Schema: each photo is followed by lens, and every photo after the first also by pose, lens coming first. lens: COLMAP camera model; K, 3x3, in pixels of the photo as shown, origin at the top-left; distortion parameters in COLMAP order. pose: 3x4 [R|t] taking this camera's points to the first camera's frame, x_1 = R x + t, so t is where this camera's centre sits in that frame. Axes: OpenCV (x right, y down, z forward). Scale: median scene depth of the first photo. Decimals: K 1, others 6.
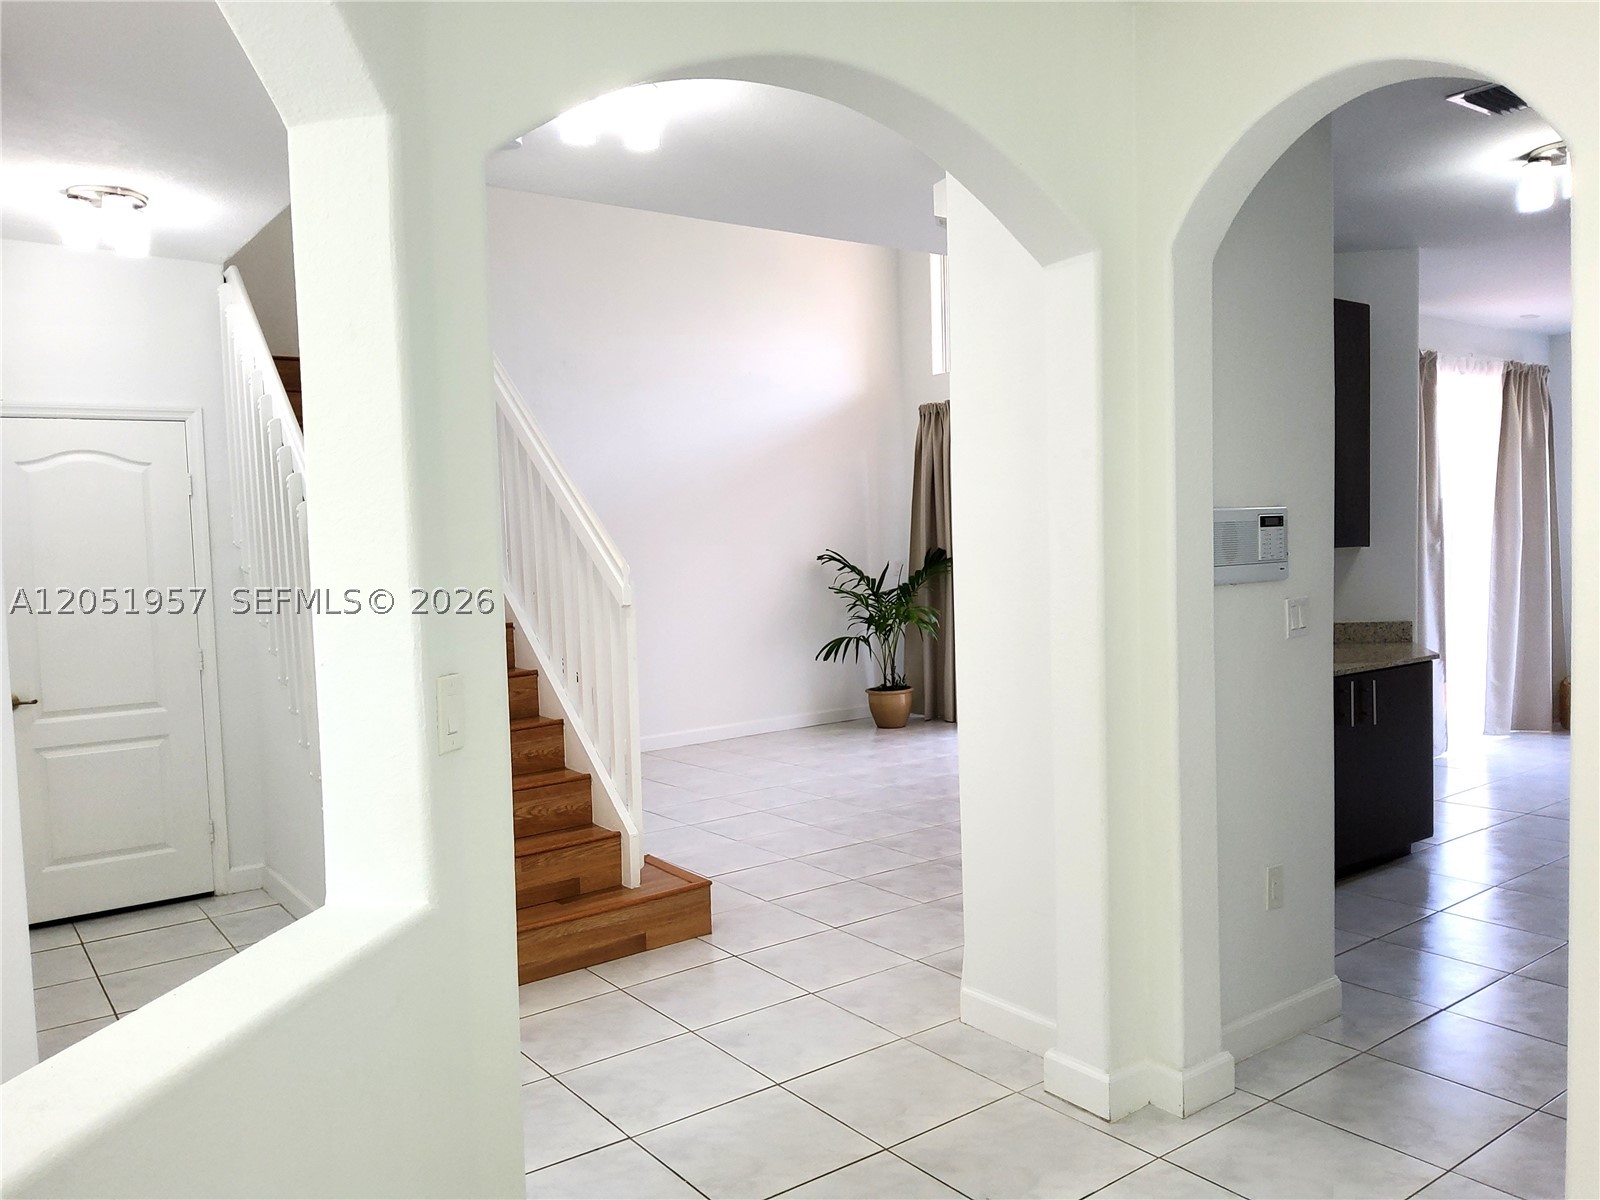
lens RADIAL K [[1202.4, 0, 798.5], [0, 1202.4, 607.6], [0, 0, 1]] dist [0.105877, -0.179819]
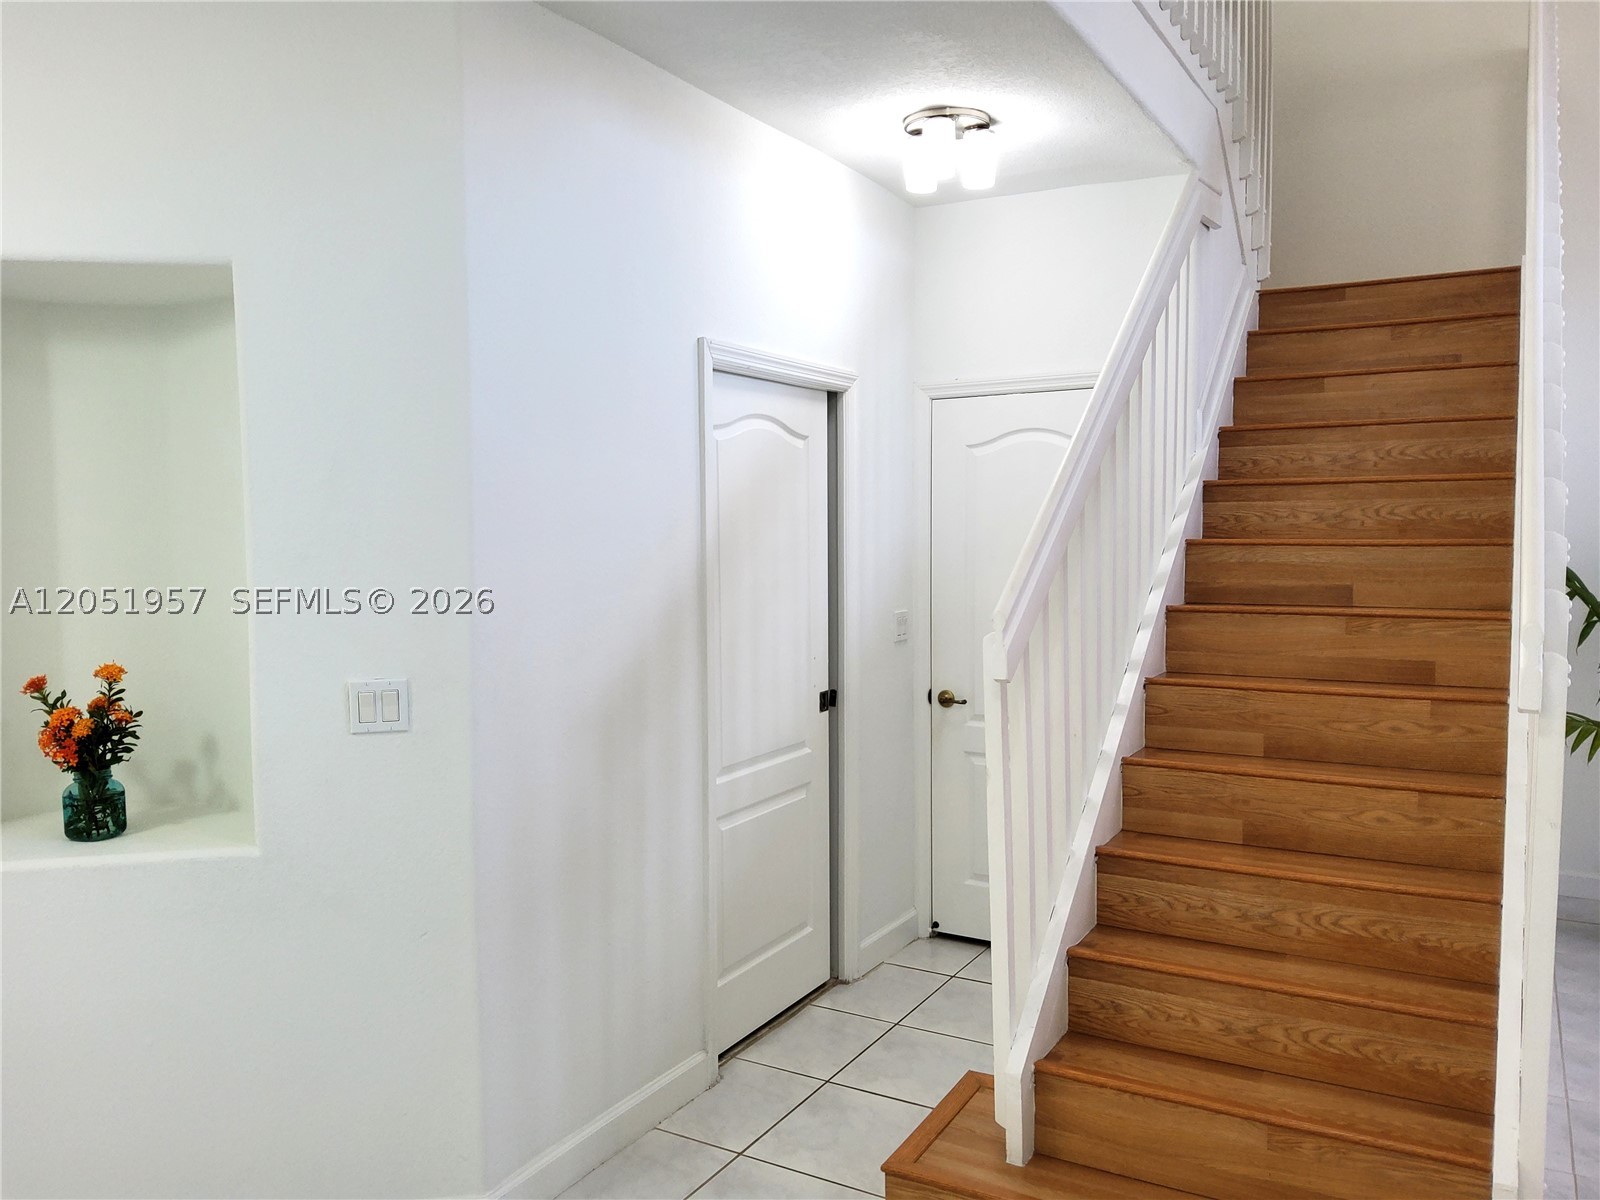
lens RADIAL K [[1202.4, 0, 798.5], [0, 1202.4, 607.6], [0, 0, 1]] dist [0.105877, -0.179819]
pose [[0.397891, 0.091842, -0.912824, 0.090166], [-0.058748, 0.995485, 0.074550, -0.031483], [0.915550, 0.023964, 0.401490, 0.282588]]
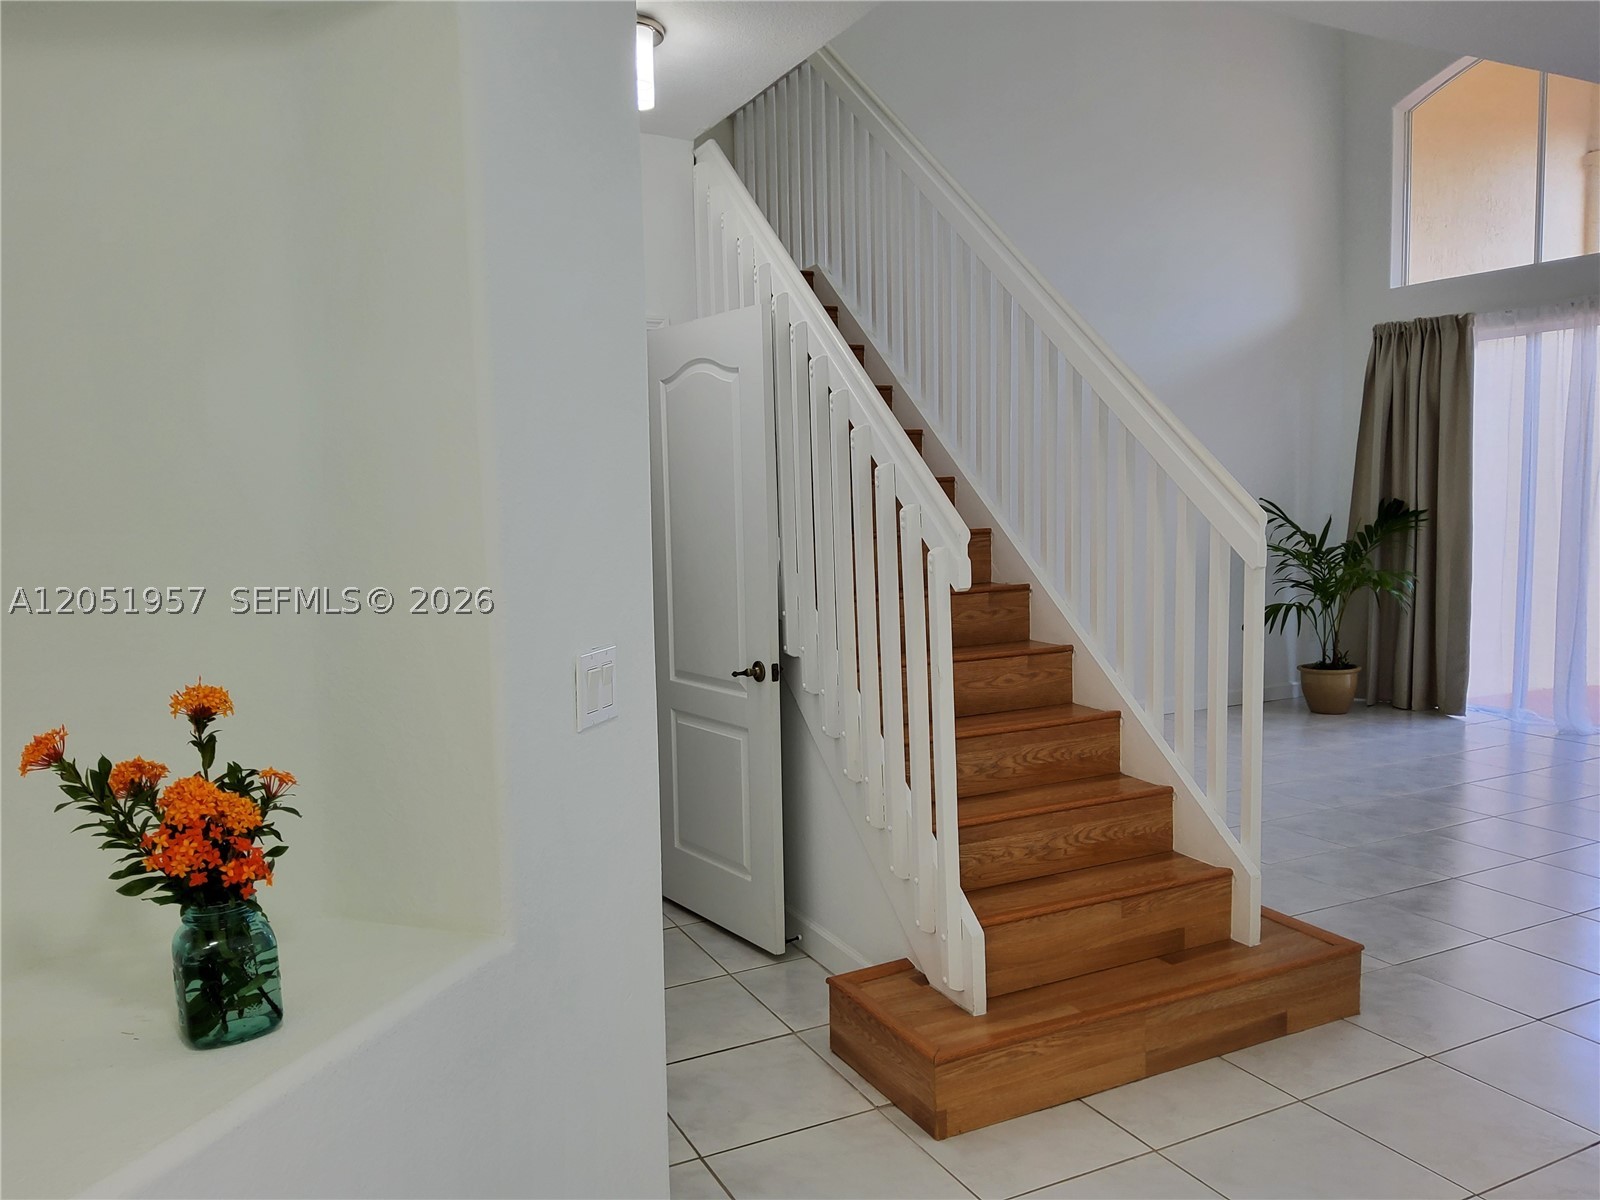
lens RADIAL K [[1202.4, 0, 798.5], [0, 1202.4, 607.6], [0, 0, 1]] dist [0.105877, -0.179819]
pose [[0.986005, 0.033861, -0.163241, -0.154927], [-0.026675, 0.998585, 0.046013, -0.002802], [0.164568, -0.041015, 0.985513, 0.112590]]
